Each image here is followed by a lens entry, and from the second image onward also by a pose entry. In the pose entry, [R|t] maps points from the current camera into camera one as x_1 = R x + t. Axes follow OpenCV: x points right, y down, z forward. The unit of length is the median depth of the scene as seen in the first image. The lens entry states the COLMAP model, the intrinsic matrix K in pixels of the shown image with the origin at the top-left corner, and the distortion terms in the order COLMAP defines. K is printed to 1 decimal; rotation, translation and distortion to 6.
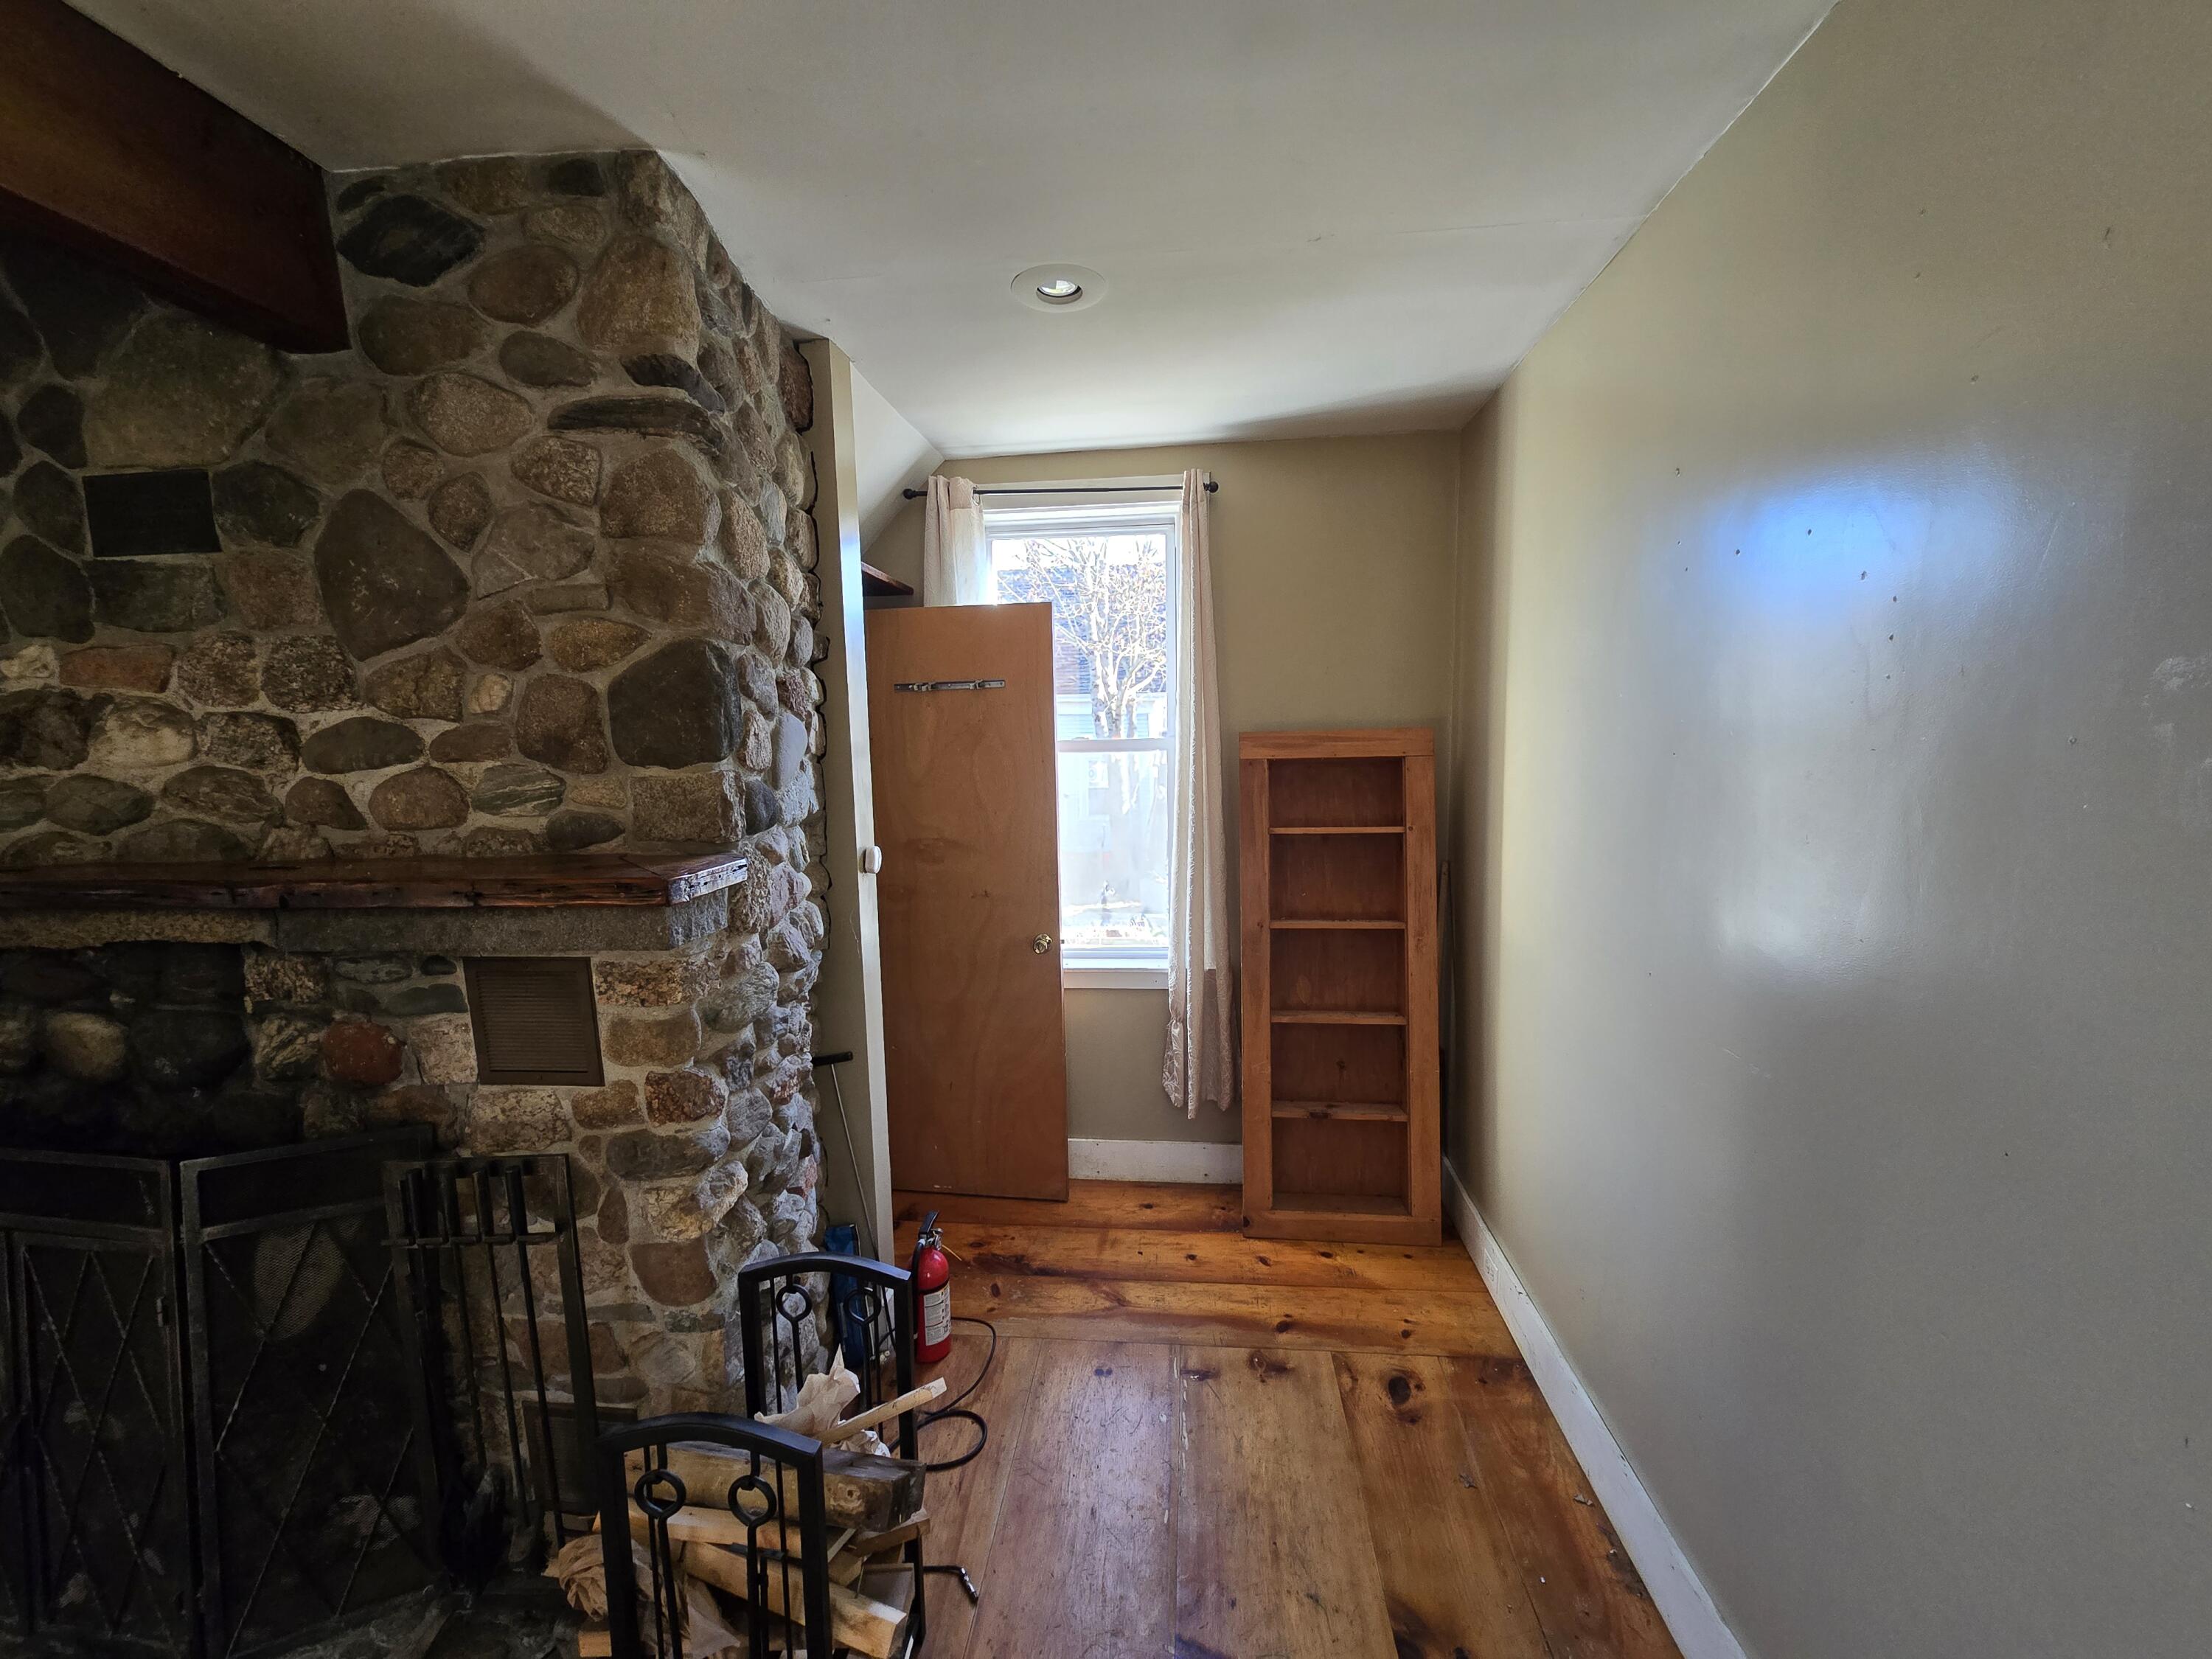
lens RADIAL K [[907.6, 0, 1098.2], [0, 907.6, 846.8], [0, 0, 1]] dist [-0.006053, 0.000713]
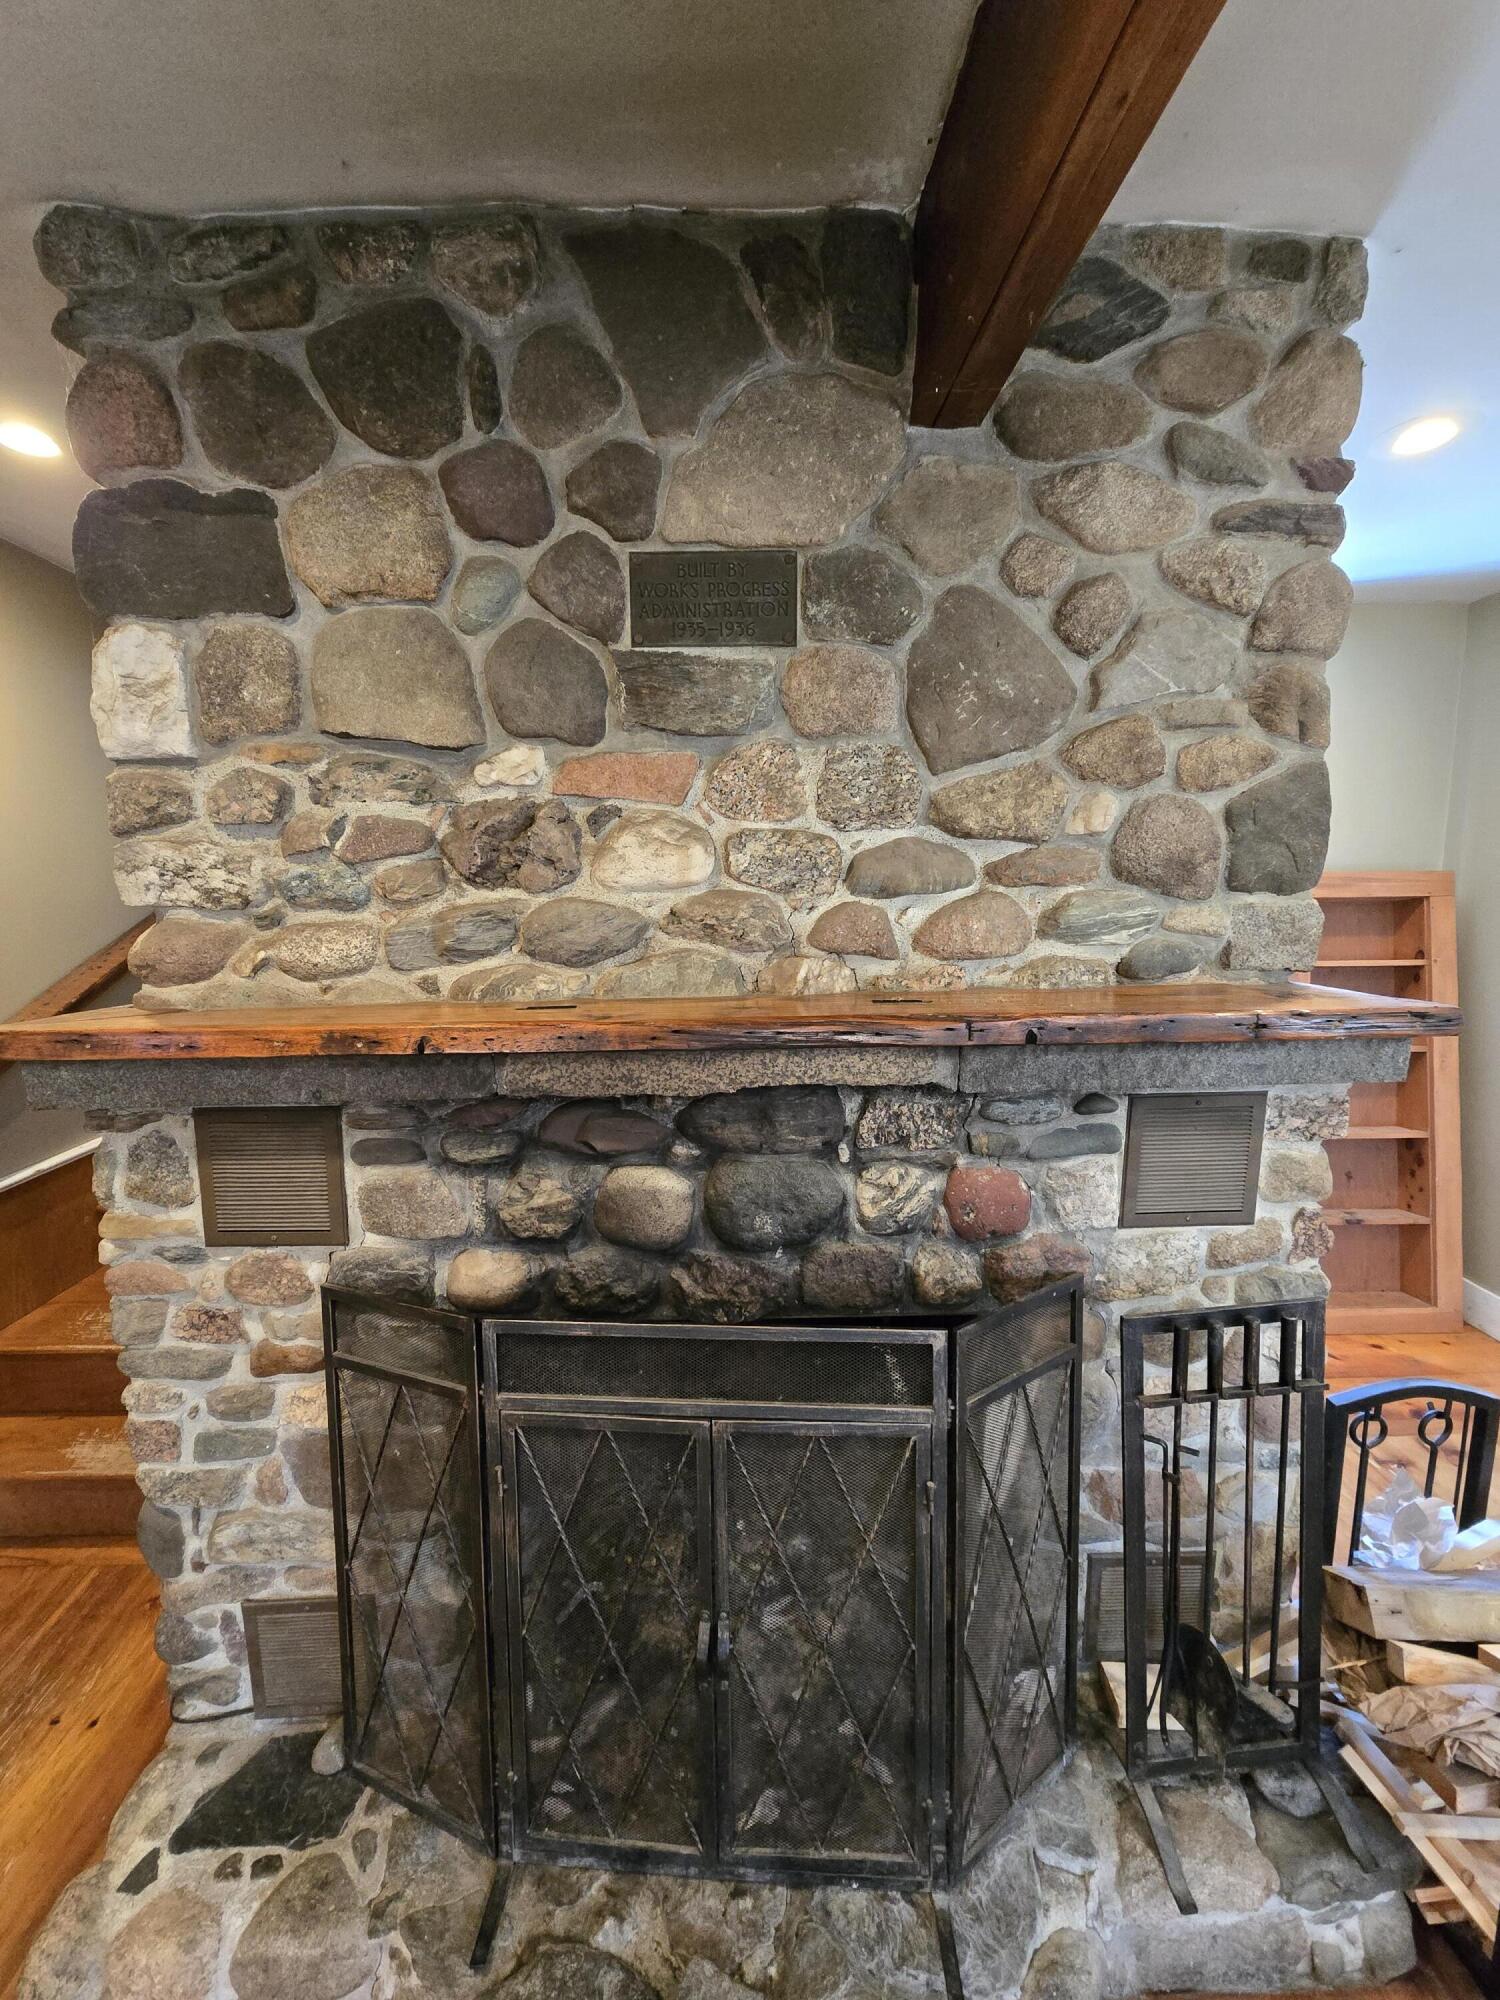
lens RADIAL K [[820.6, 0, 734.6], [0, 820.6, 1002.4], [0, 0, 1]] dist [-0.006053, 0.000713]
pose [[0.992338, -0.008084, 0.123285, -1.166539], [0.005489, 0.999756, 0.021377, 0.006024], [-0.123428, -0.020537, 0.992141, 0.203740]]
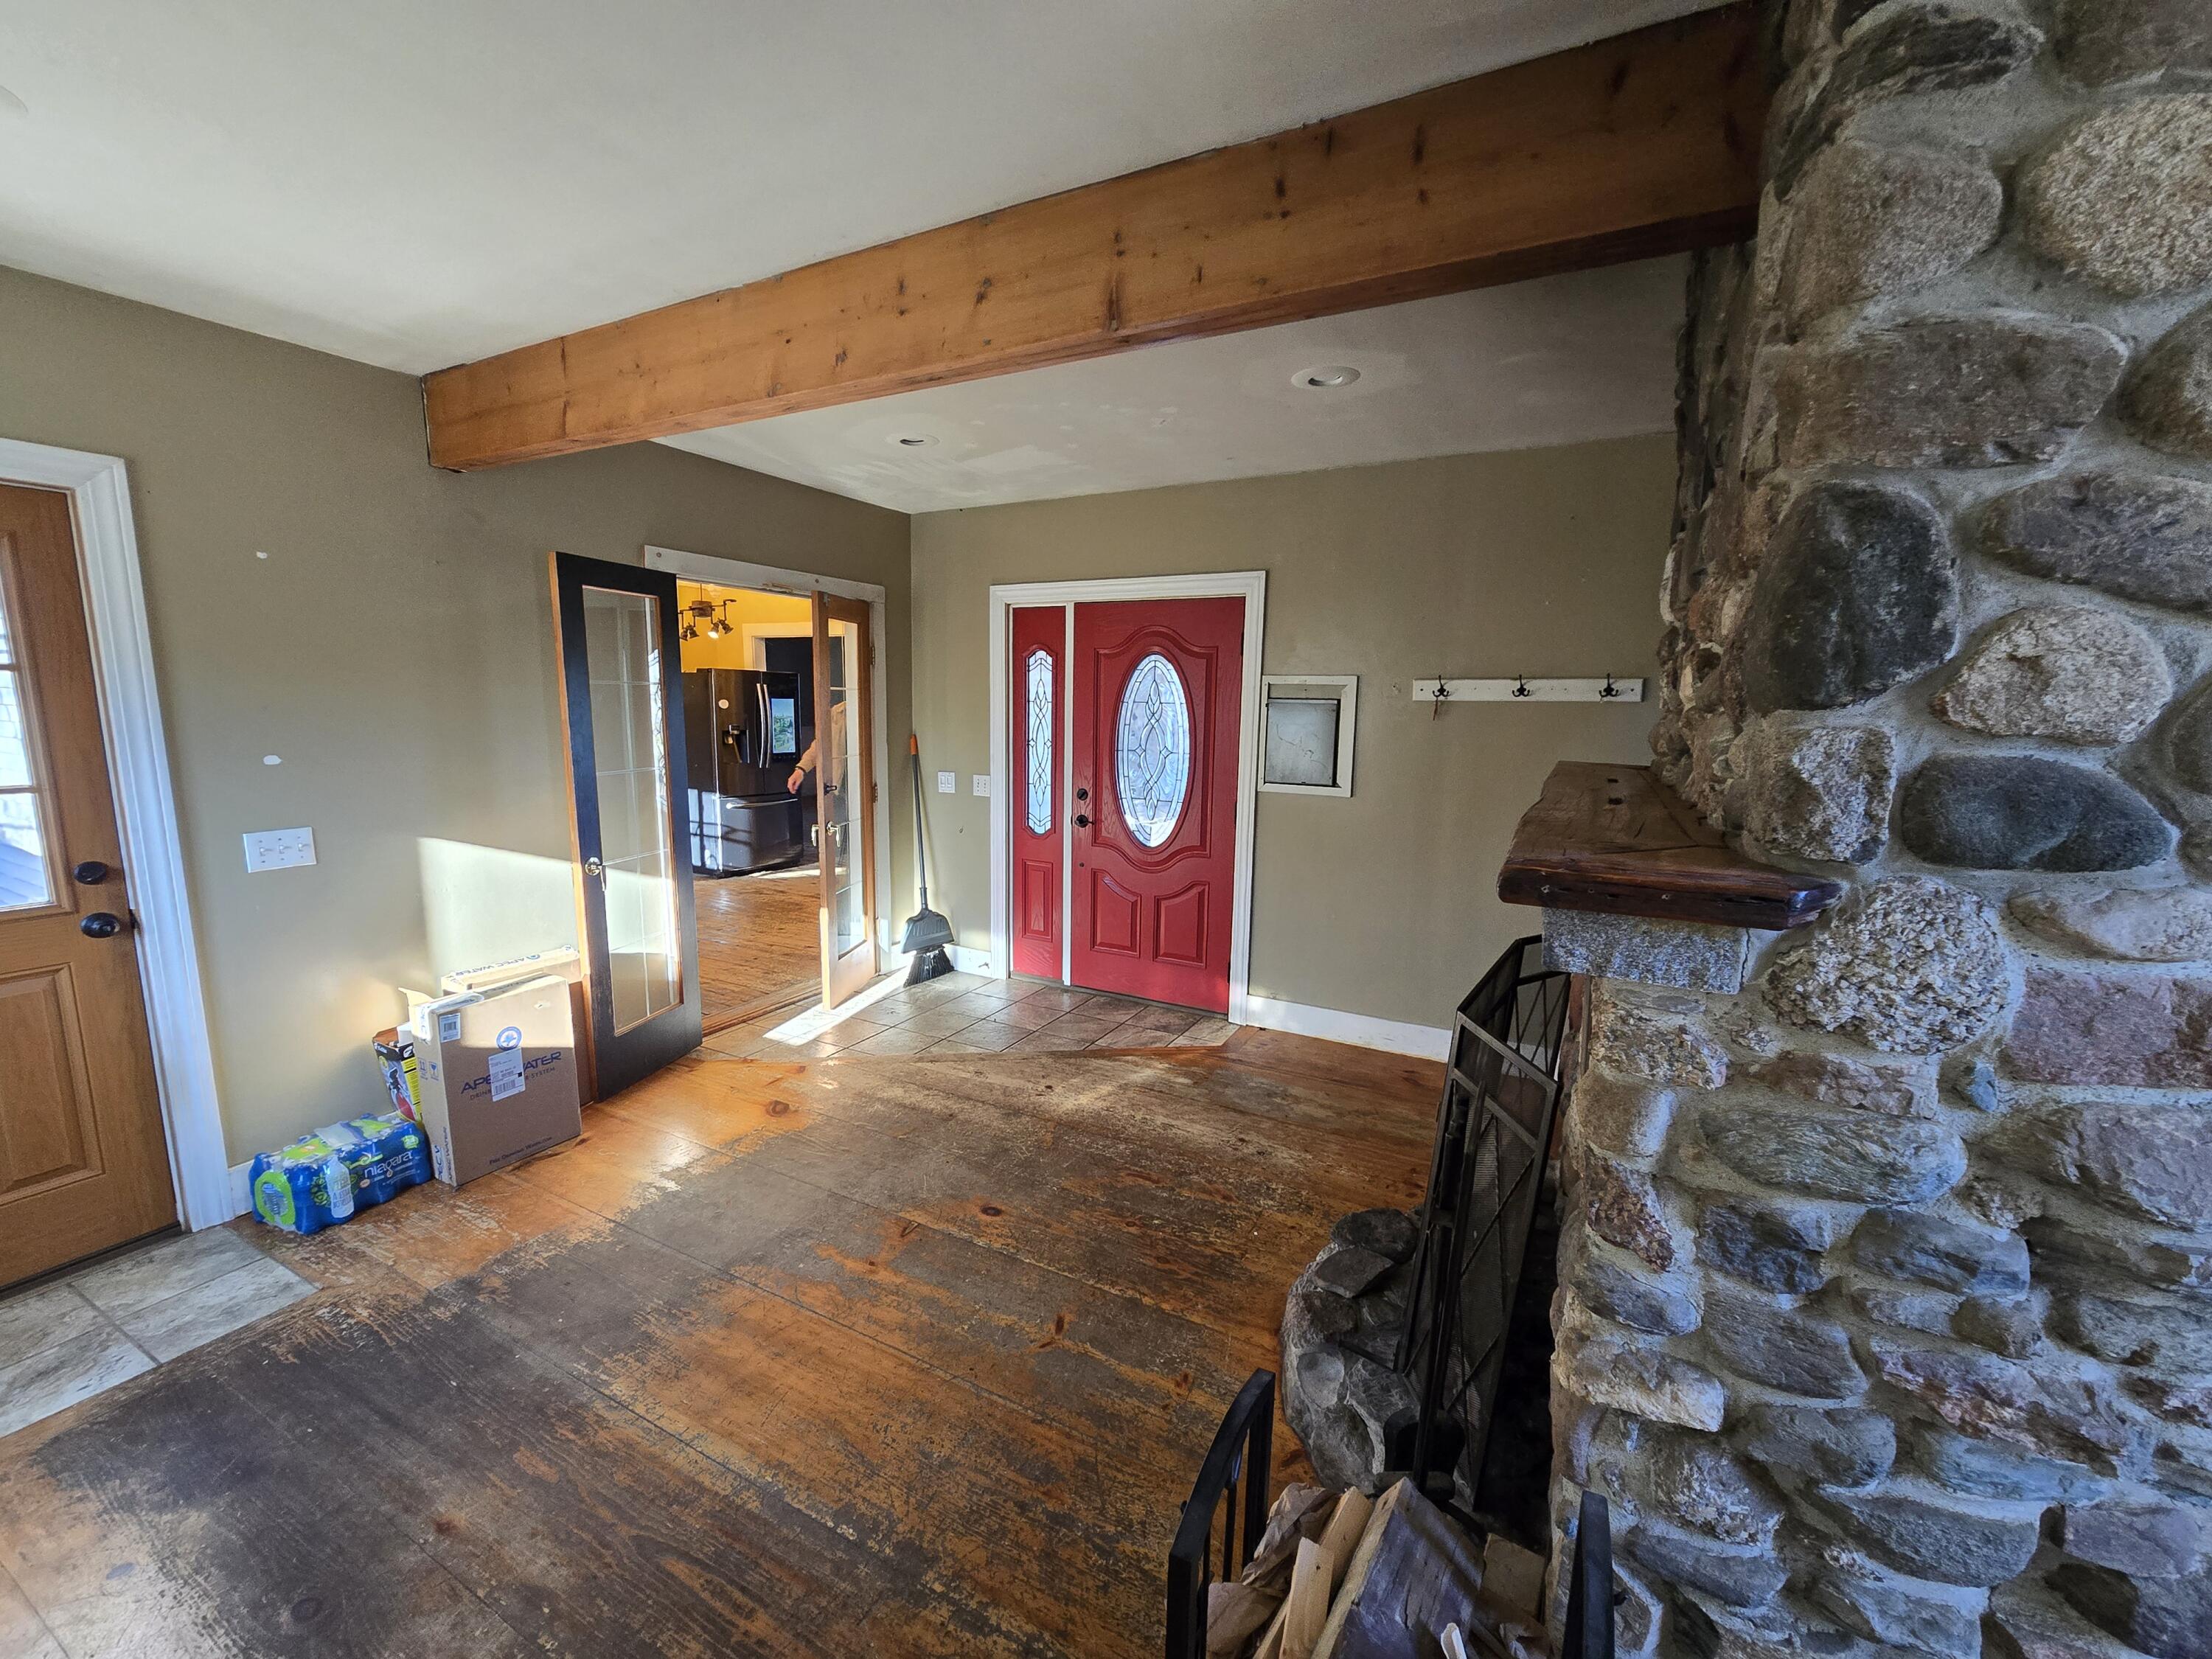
lens RADIAL K [[907.6, 0, 1113.1], [0, 907.6, 839.6], [0, 0, 1]] dist [-0.006053, 0.000713]
pose [[-0.372347, 0.156132, -0.914866, 0.257105], [-0.112635, 0.970860, 0.211529, -0.087954], [0.921233, 0.181808, -0.343911, 0.831561]]
